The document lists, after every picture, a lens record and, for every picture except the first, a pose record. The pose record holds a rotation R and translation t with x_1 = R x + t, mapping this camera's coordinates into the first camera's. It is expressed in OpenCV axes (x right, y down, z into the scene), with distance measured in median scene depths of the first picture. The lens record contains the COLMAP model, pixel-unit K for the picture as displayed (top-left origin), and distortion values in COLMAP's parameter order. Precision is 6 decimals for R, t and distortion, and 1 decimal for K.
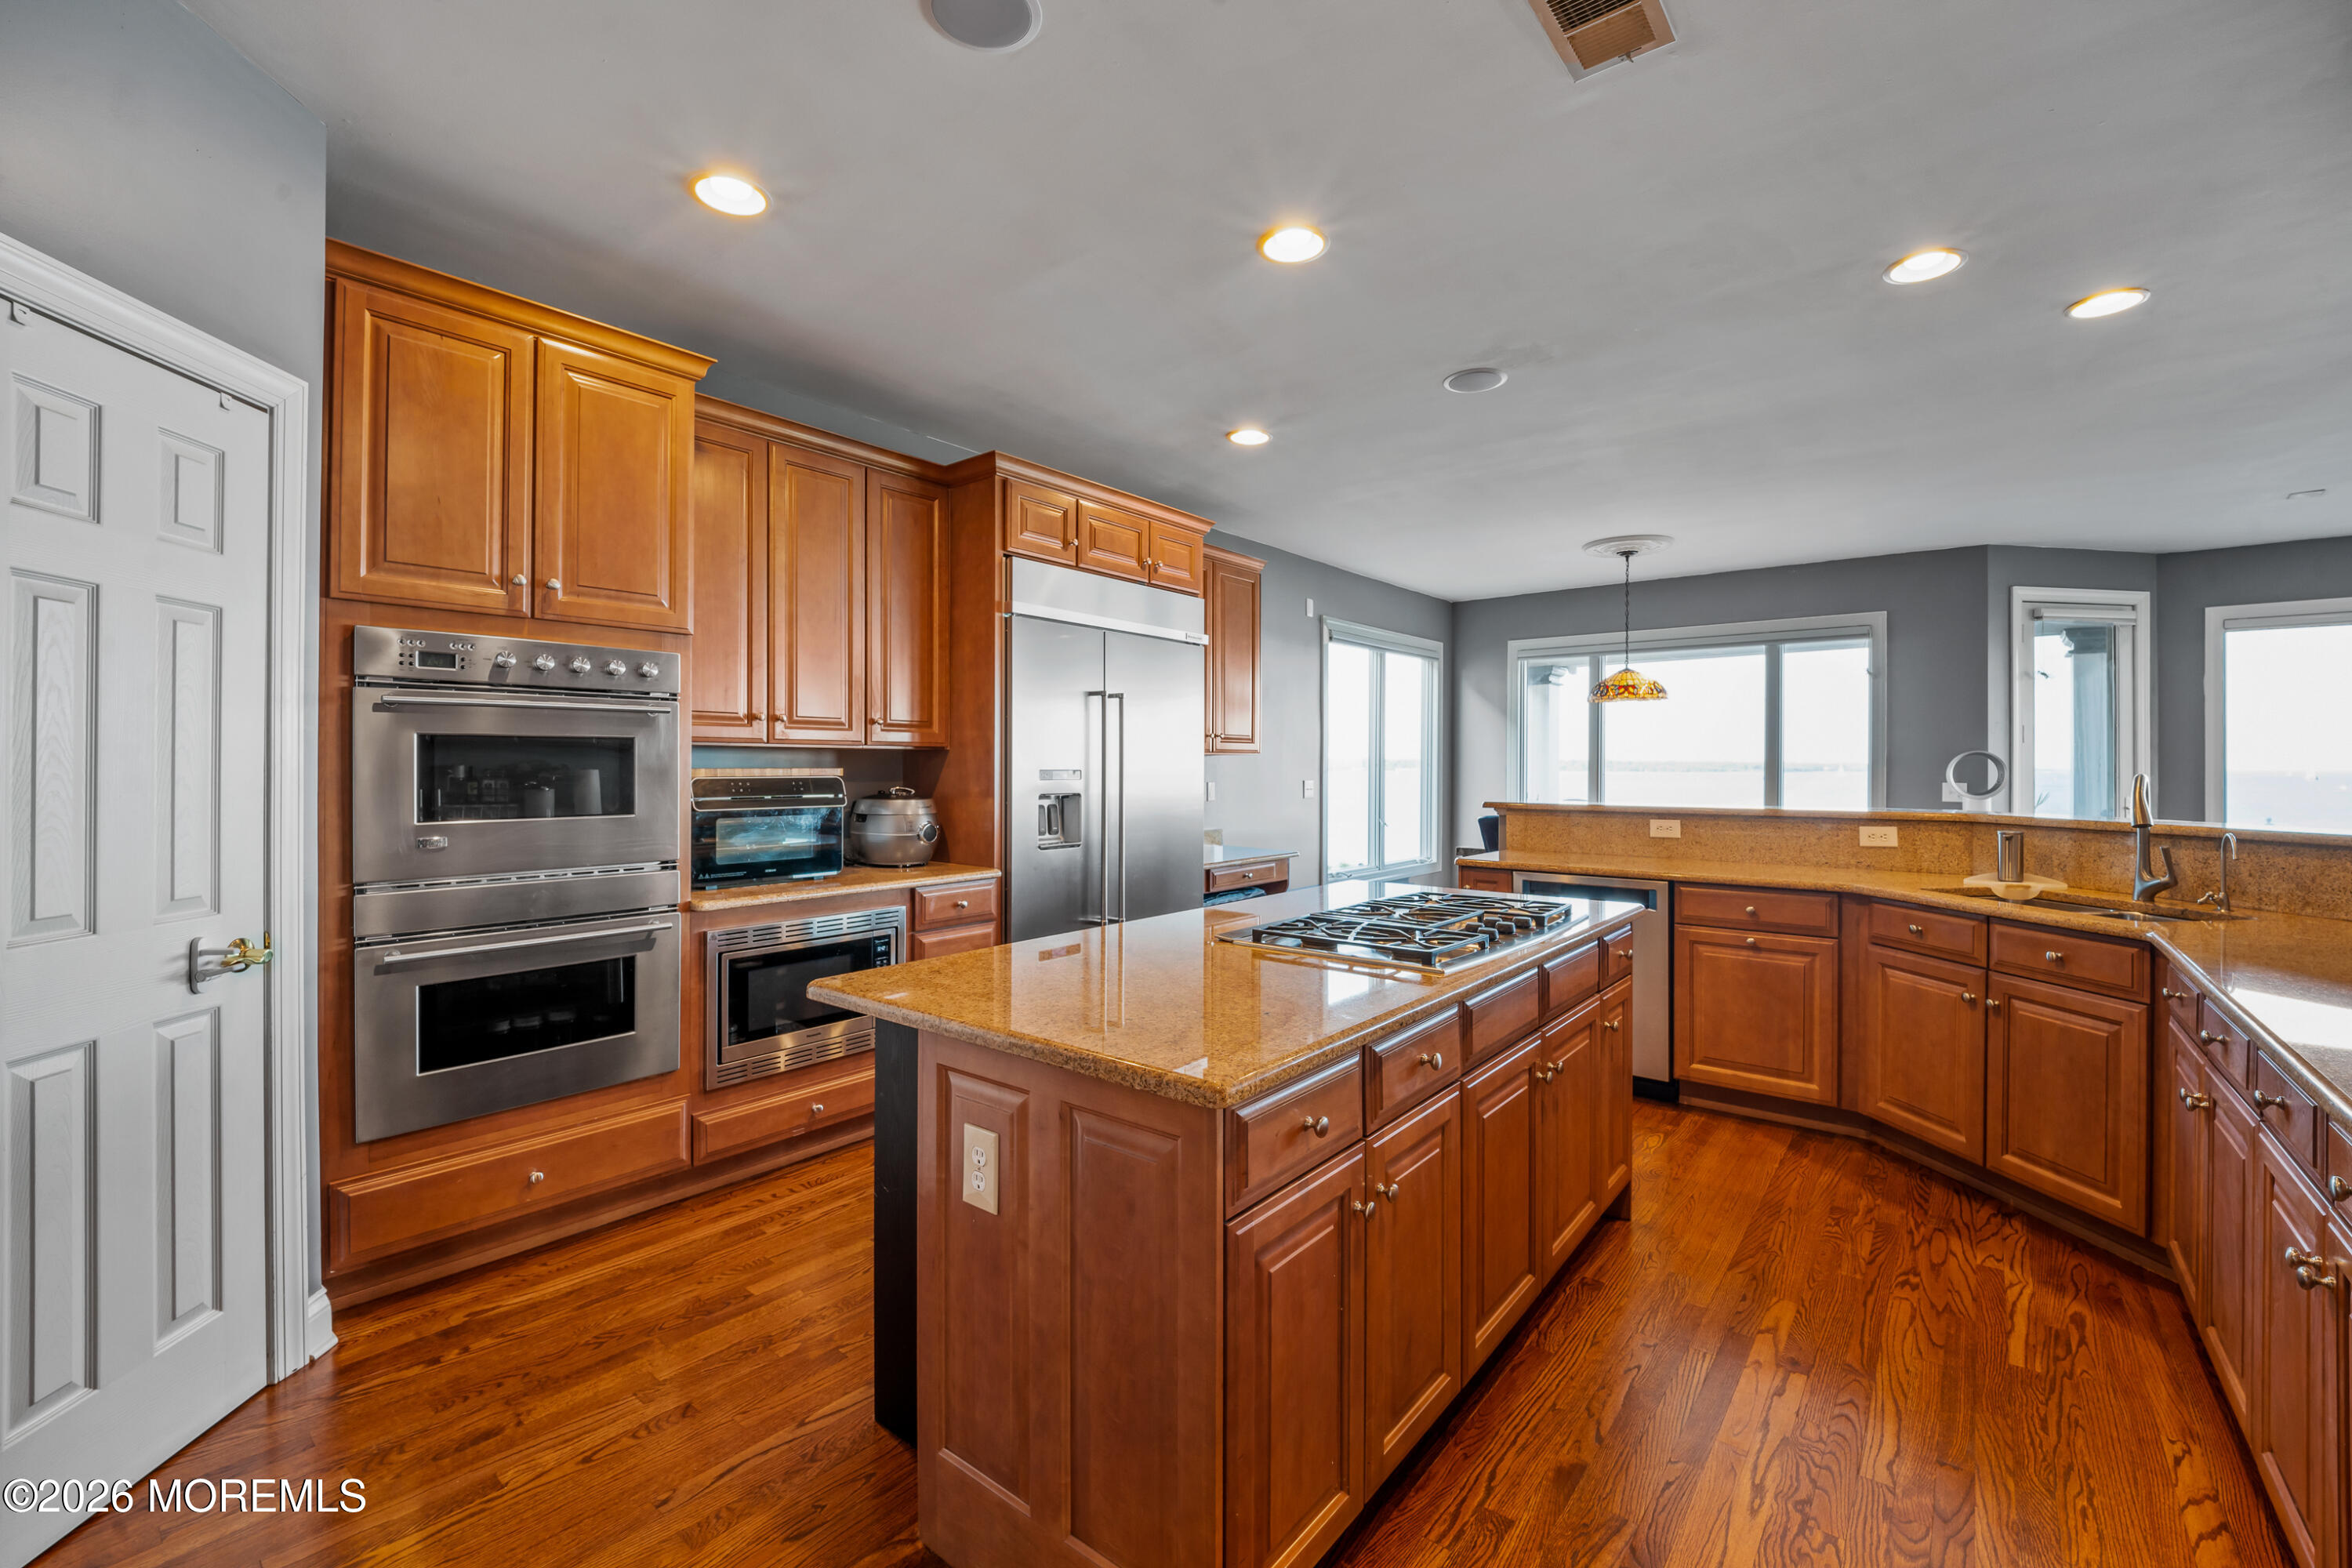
lens RADIAL K [[981.5, 0, 1184.3], [0, 981.5, 764.7], [0, 0, 1]] dist [-0.017974, -0.000284]
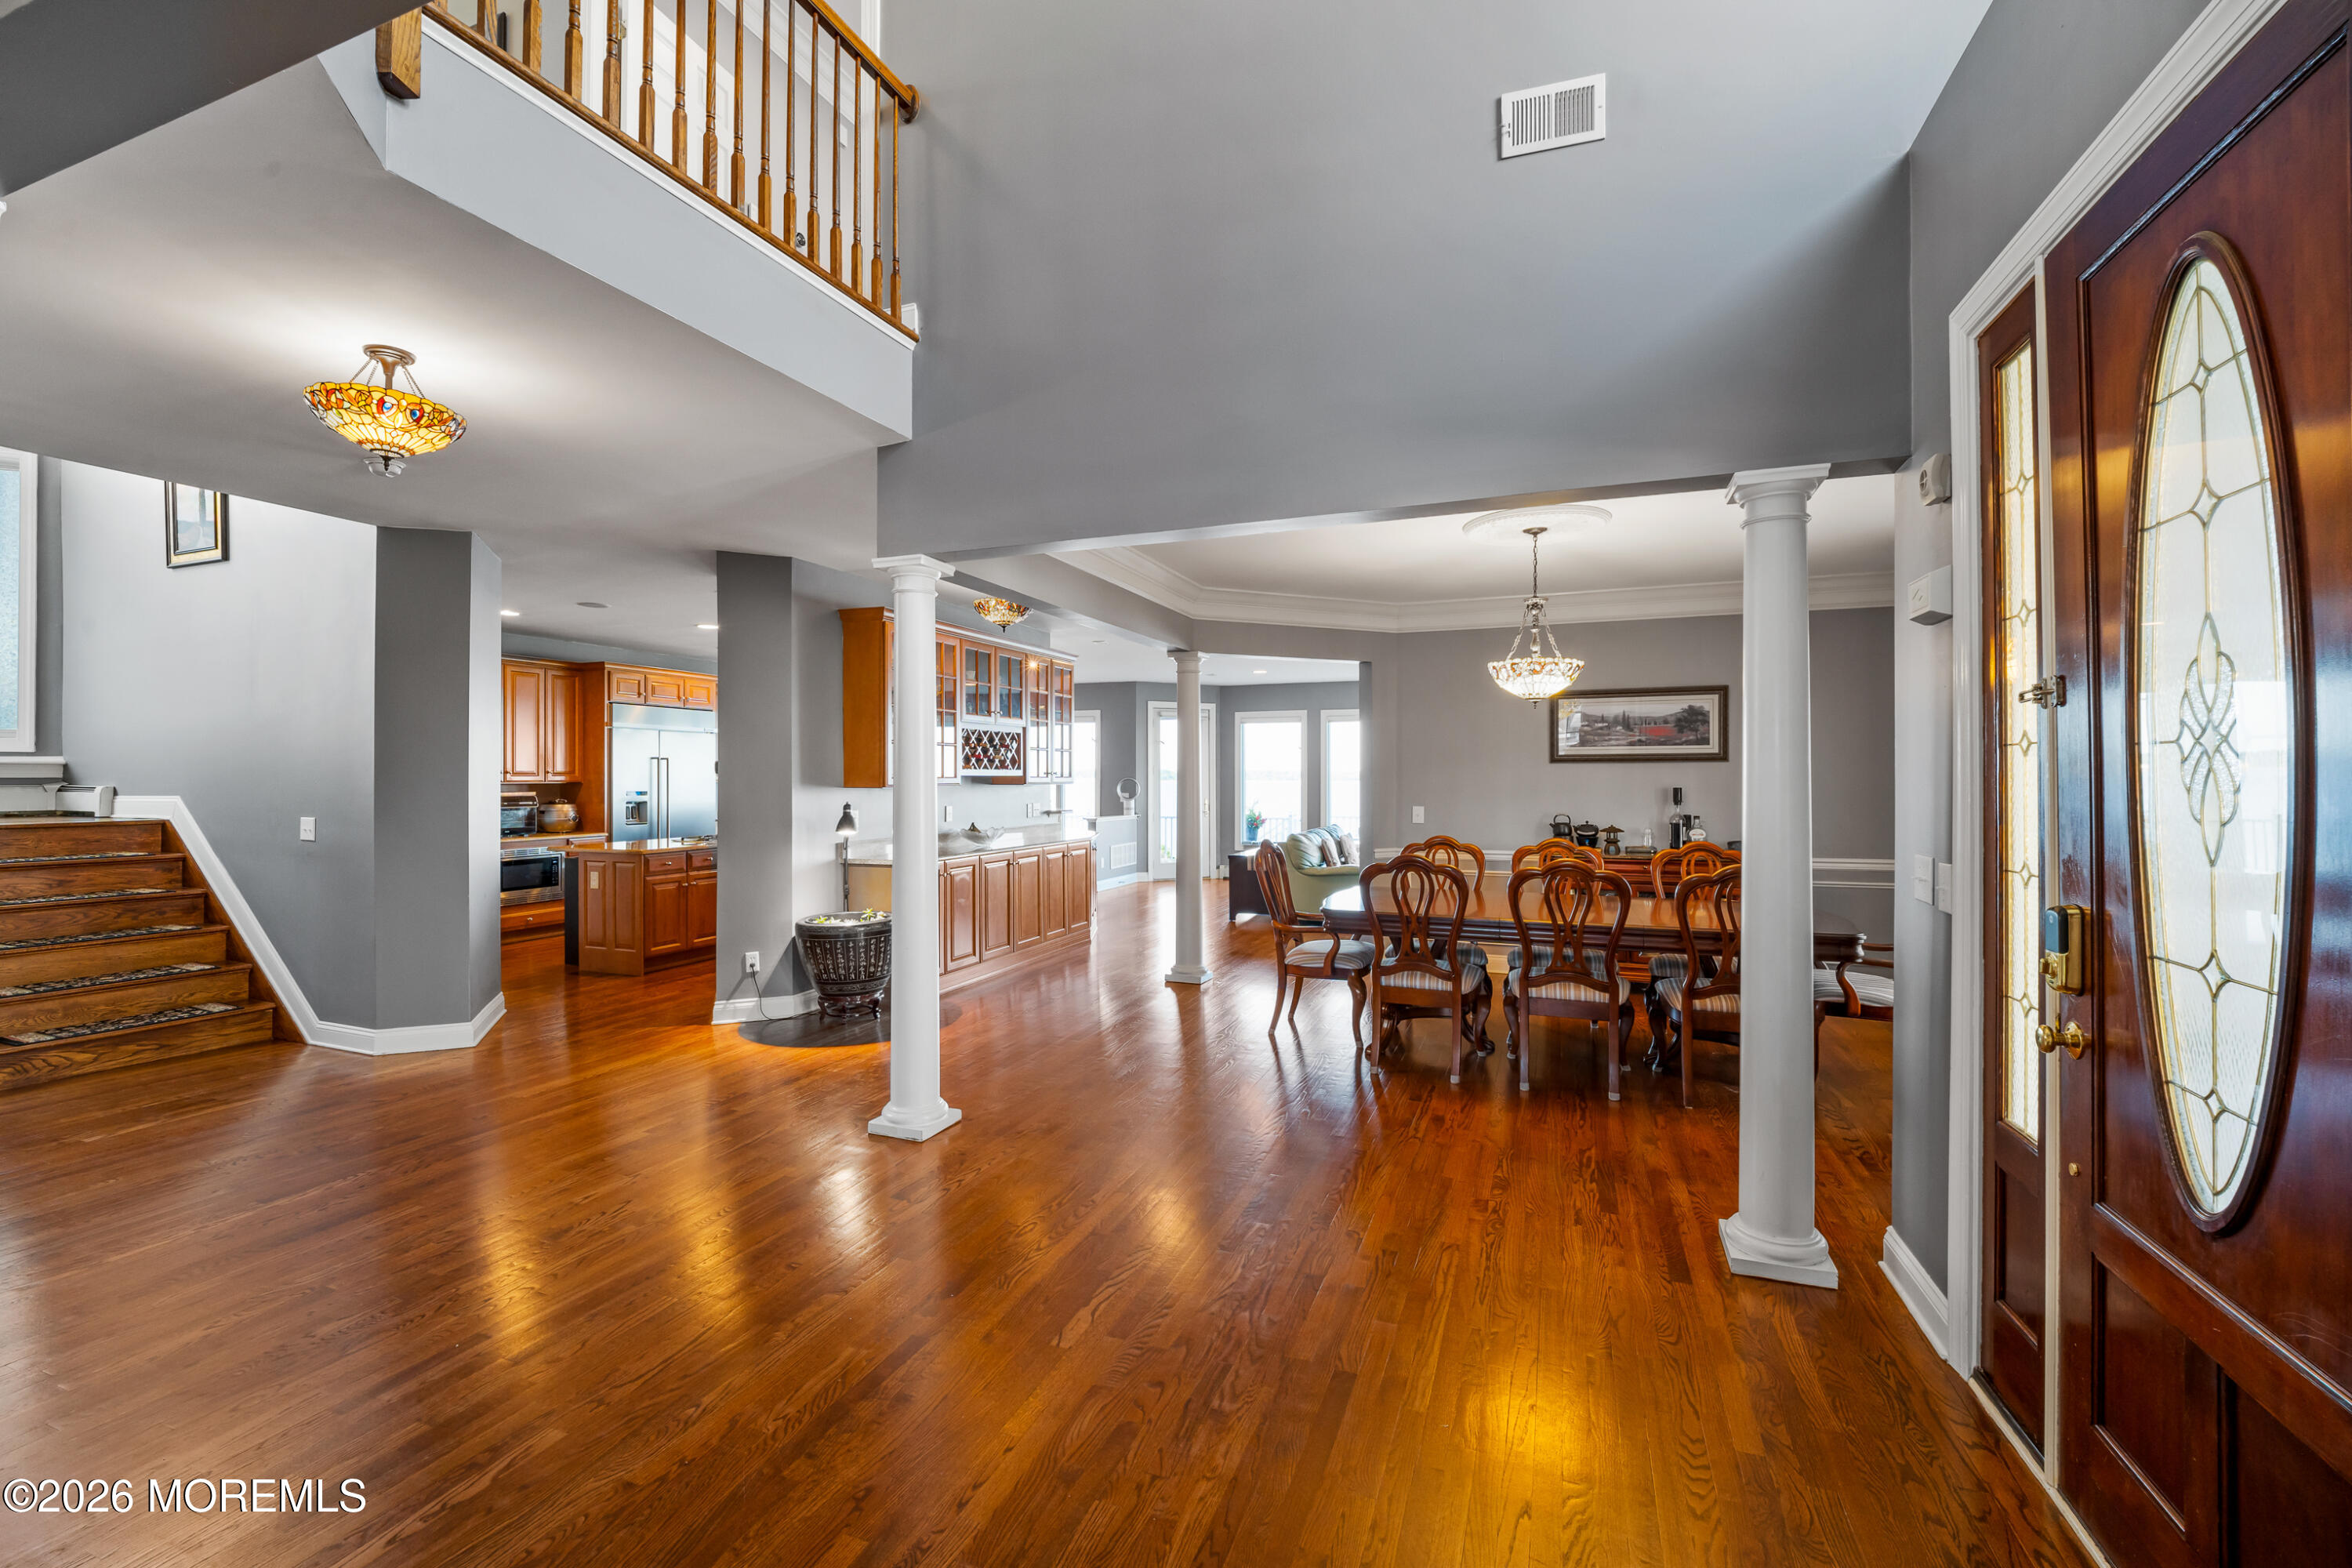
lens RADIAL K [[981.5, 0, 1167.5], [0, 981.5, 778.0], [0, 0, 1]] dist [-0.017974, -0.000284]
pose [[0.951206, -0.001170, 0.308555, 0.379482], [0.001166, 0.999999, 0.000197, -0.027455], [-0.308555, 0.000173, 0.951206, -1.692845]]
